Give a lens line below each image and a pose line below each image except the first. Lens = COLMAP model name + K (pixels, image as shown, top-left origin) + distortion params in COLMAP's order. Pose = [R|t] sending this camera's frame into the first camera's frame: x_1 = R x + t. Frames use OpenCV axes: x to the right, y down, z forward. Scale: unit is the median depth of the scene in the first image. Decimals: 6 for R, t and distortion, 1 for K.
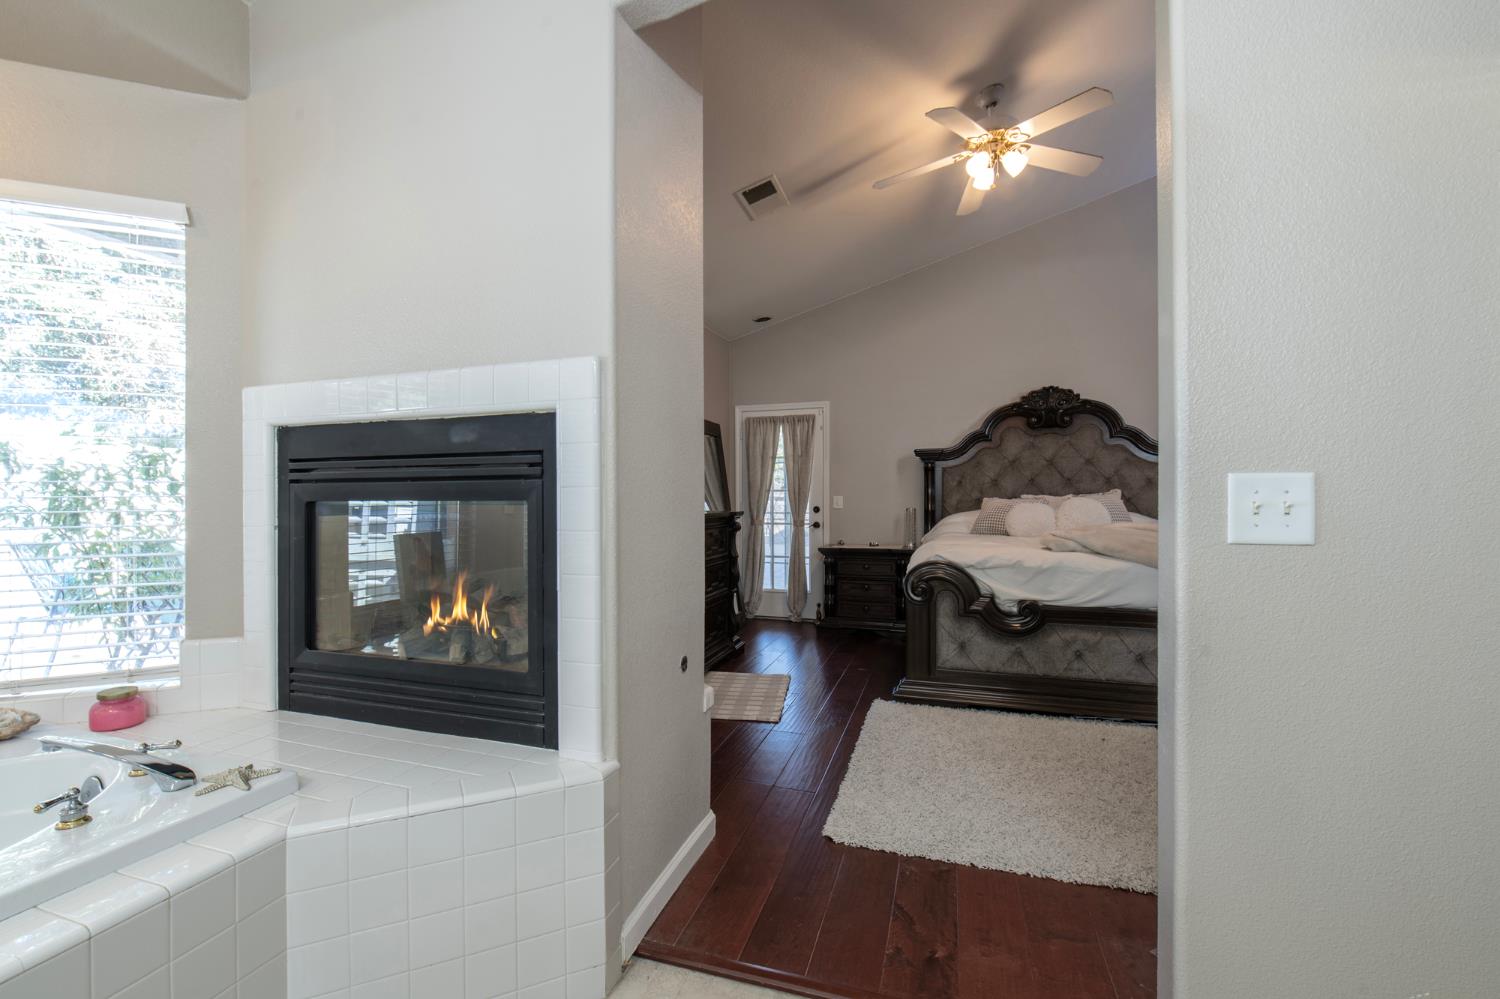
lens RADIAL K [[617.5, 0, 713.2], [0, 617.5, 504.0], [0, 0, 1]] dist [-0.010145, -0.001106]
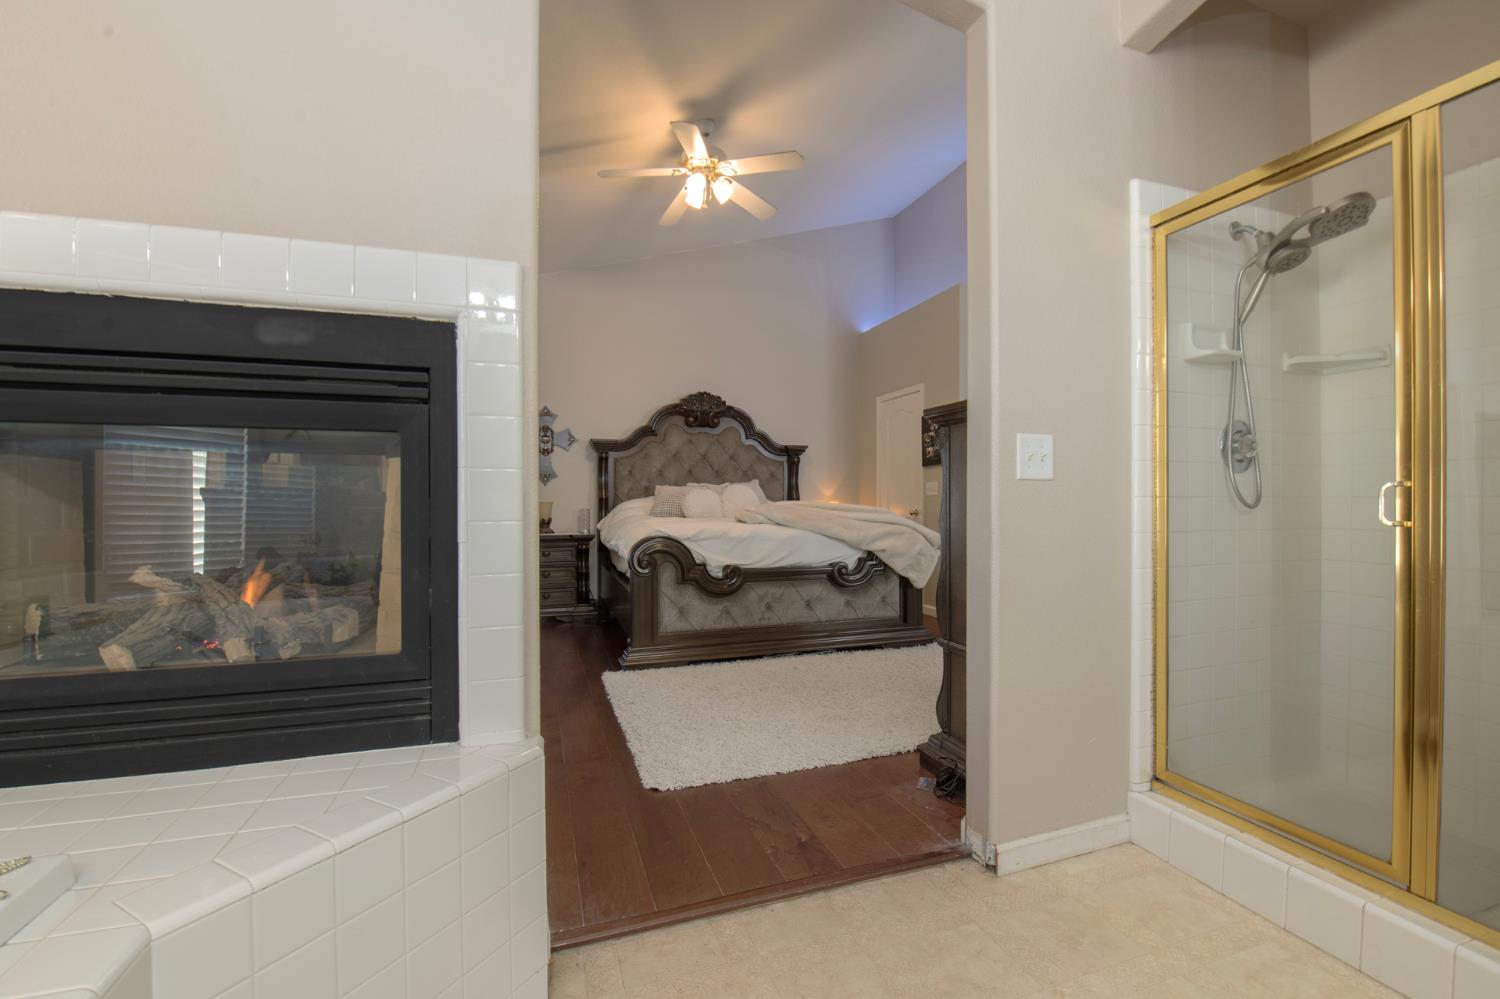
lens RADIAL K [[617.5, 0, 716.8], [0, 617.5, 506.2], [0, 0, 1]] dist [-0.010145, -0.001106]
pose [[0.799272, 0.002522, 0.600964, -0.224313], [-0.002410, 0.999997, -0.000991, 0.044011], [-0.600964, -0.000656, 0.799275, 0.071037]]
